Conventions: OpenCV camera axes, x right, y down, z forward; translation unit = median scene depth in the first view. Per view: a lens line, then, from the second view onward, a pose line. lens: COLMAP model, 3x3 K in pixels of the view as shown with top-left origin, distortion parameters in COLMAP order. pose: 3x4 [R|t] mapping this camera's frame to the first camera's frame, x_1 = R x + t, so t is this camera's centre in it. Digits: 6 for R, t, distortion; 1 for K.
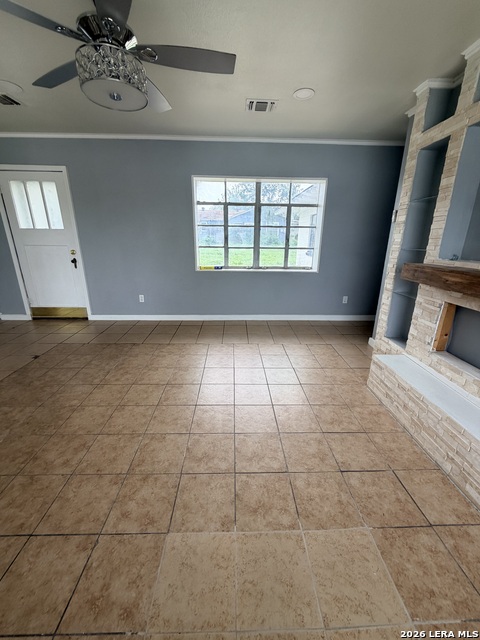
lens RADIAL K [[257.4, 0, 242.1], [0, 257.4, 319.3], [0, 0, 1]] dist [-0.002167, 0.000170]
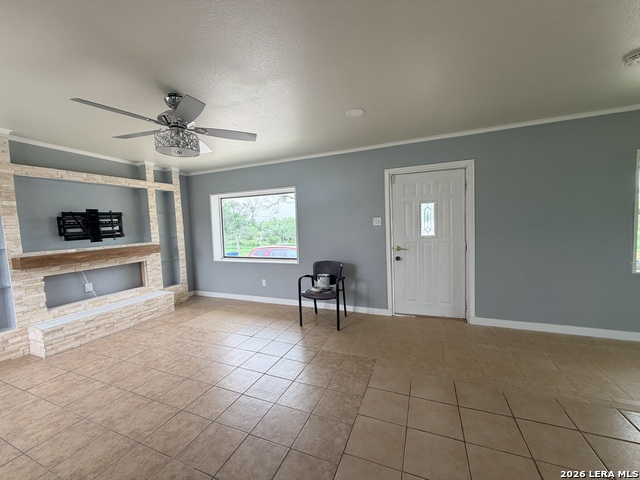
lens RADIAL K [[257.4, 0, 316.8], [0, 257.4, 239.3], [0, 0, 1]] dist [-0.002167, 0.000170]
pose [[-0.905874, -0.009726, 0.423437, -1.505109], [0.149216, 0.928311, 0.340548, -0.614206], [-0.396393, 0.371677, -0.839481, 1.702057]]
